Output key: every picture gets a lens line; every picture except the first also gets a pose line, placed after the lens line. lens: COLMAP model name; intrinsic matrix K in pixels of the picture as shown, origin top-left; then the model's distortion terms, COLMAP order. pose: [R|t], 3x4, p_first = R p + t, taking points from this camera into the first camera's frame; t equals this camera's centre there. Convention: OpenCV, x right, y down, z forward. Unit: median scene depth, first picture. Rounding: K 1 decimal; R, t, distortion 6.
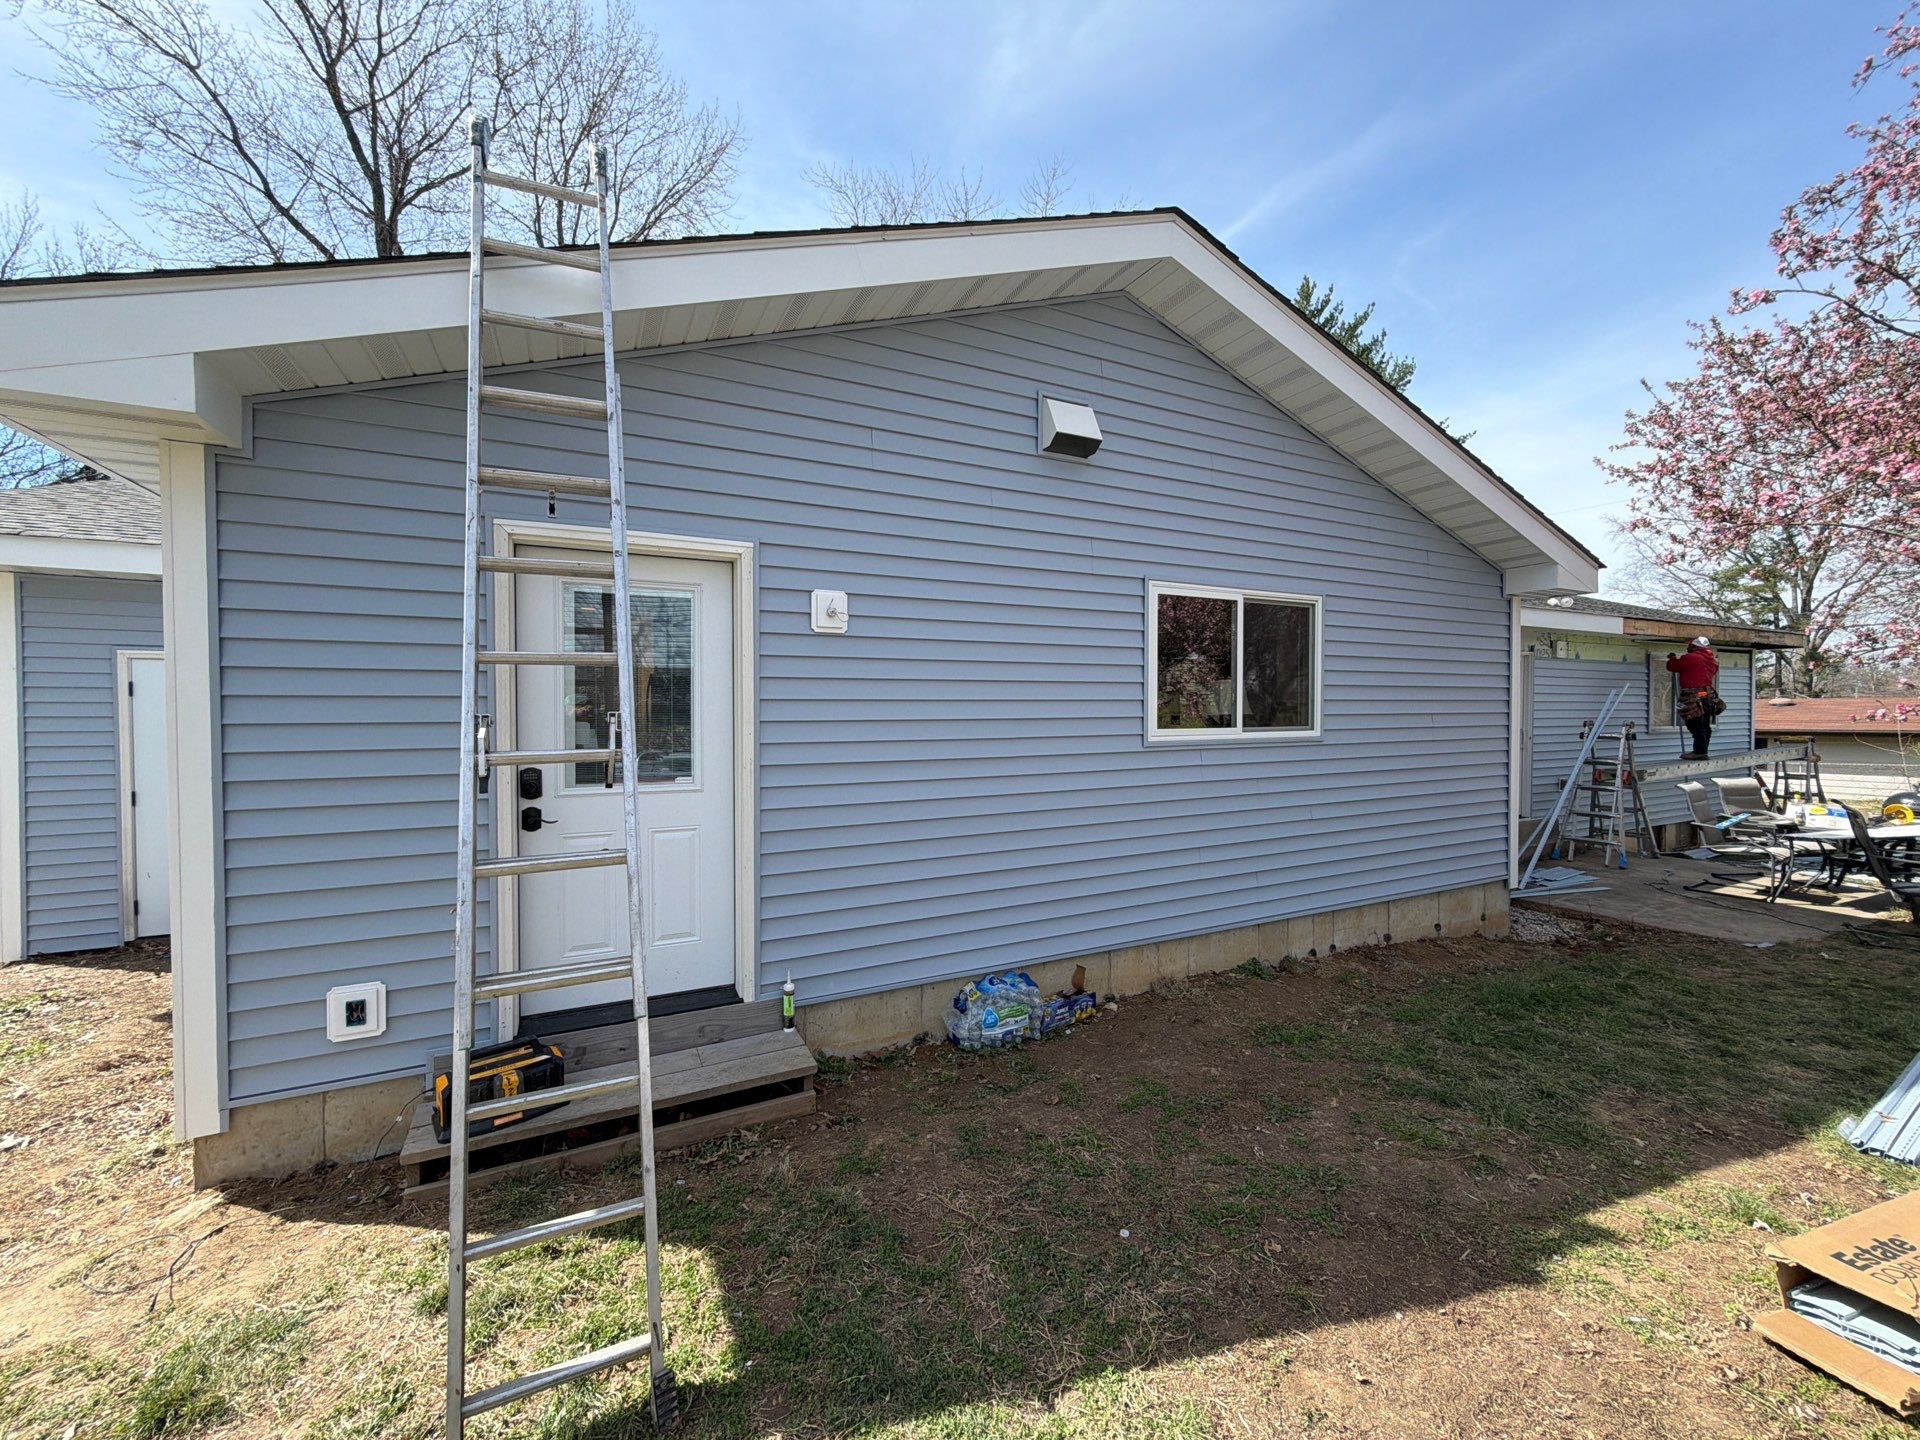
lens RADIAL K [[764.3, 0, 966.6], [0, 764.3, 721.7], [0, 0, 1]] dist [0.001697, 0.000079]
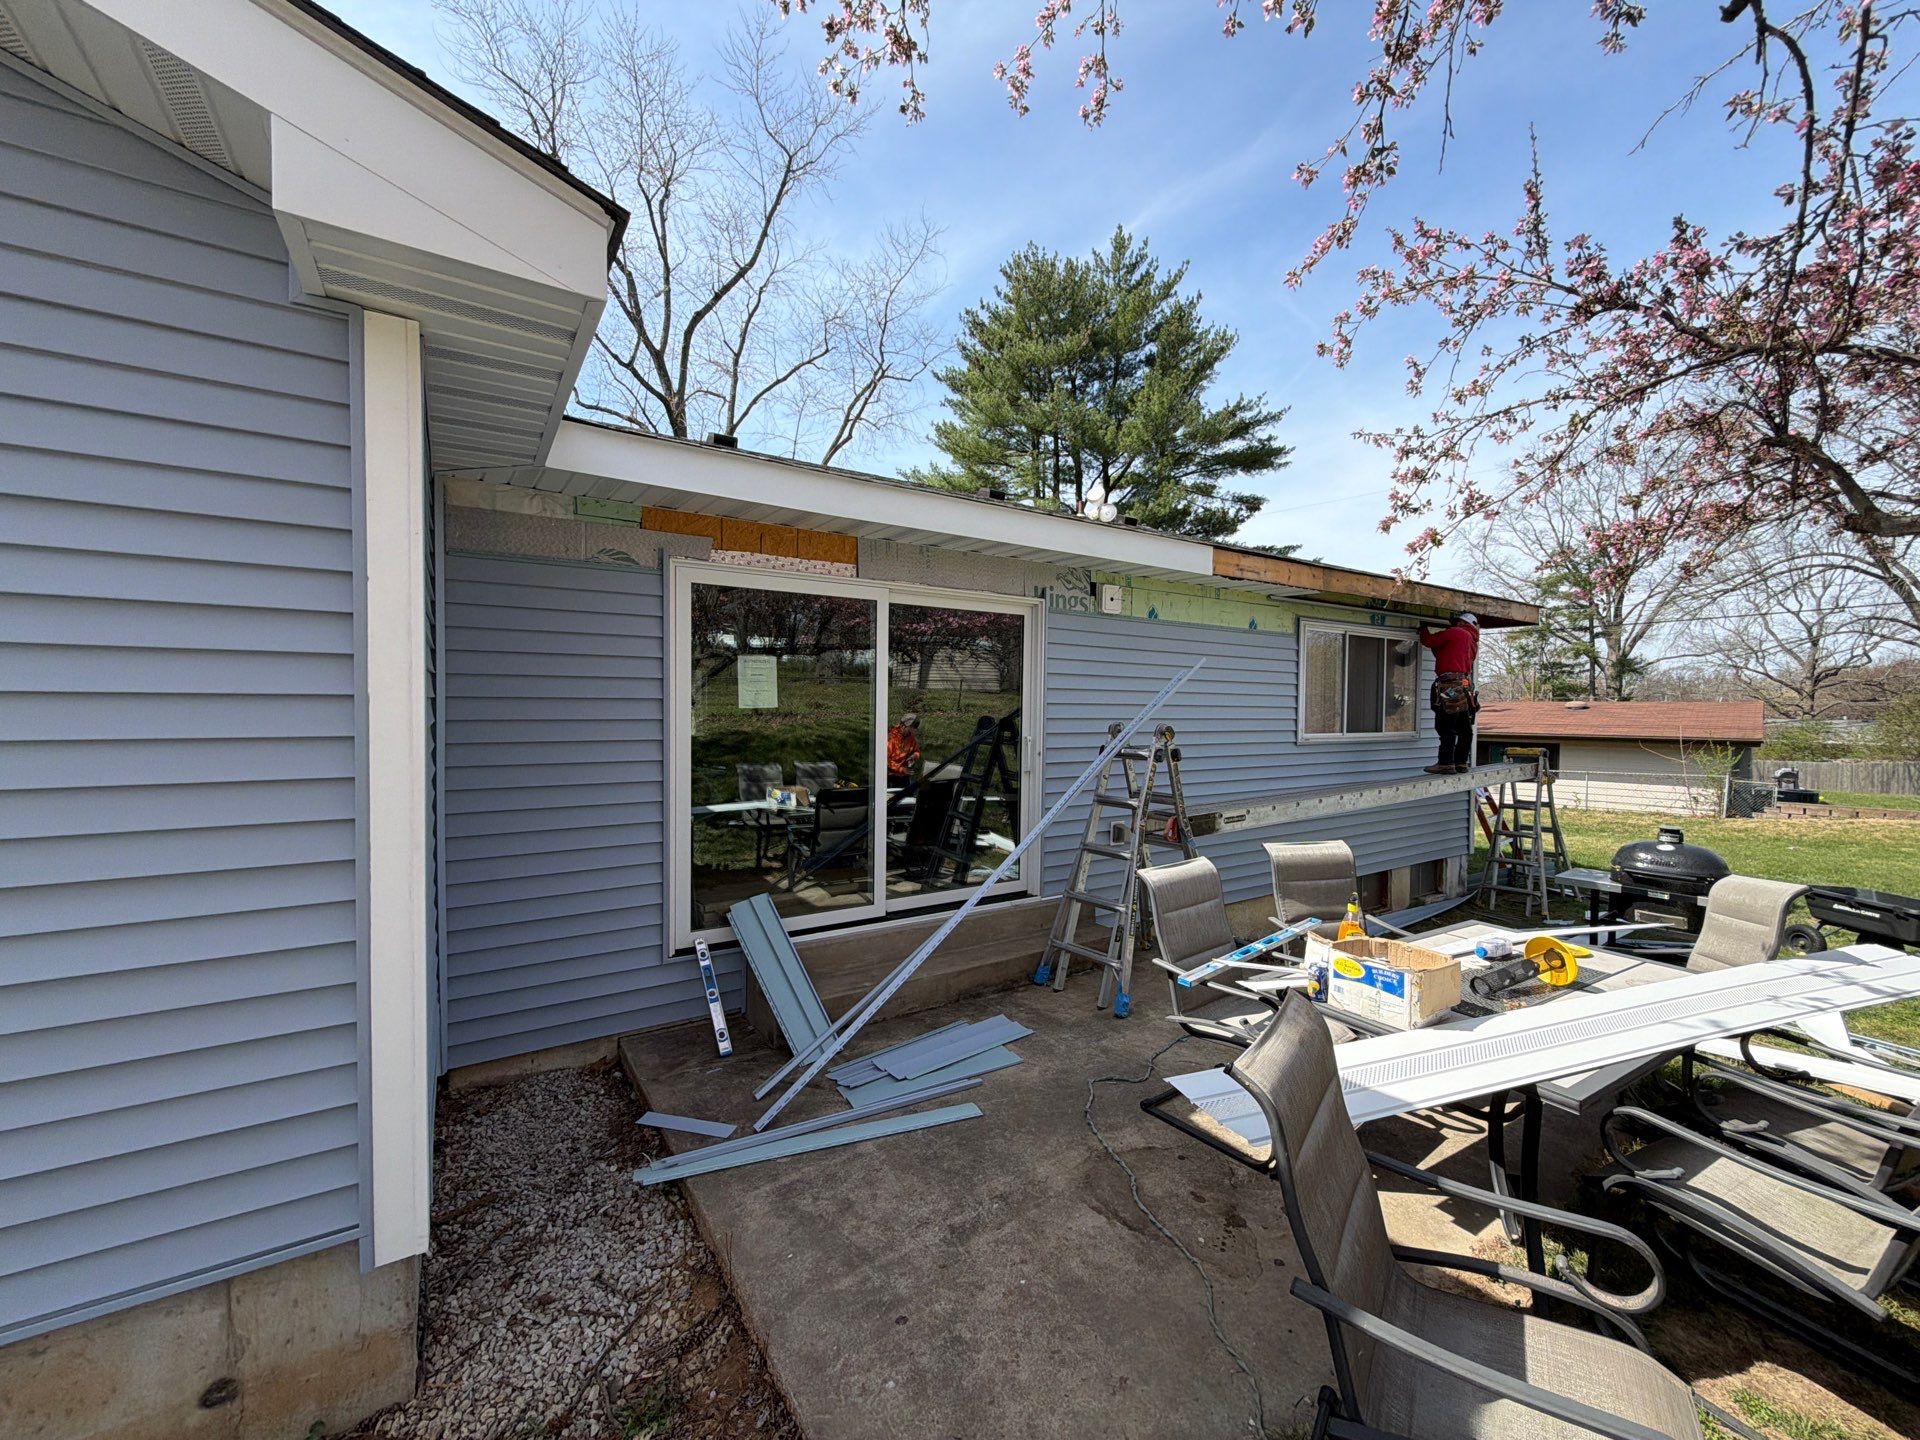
lens RADIAL K [[769.1, 0, 958.3], [0, 769.1, 724.5], [0, 0, 1]] dist [-0.001384, -0.000051]
pose [[0.993305, 0.010789, 0.115013, 0.155828], [-0.011963, 0.999883, 0.009519, -0.001160], [-0.114897, -0.010831, 0.993318, 0.114536]]
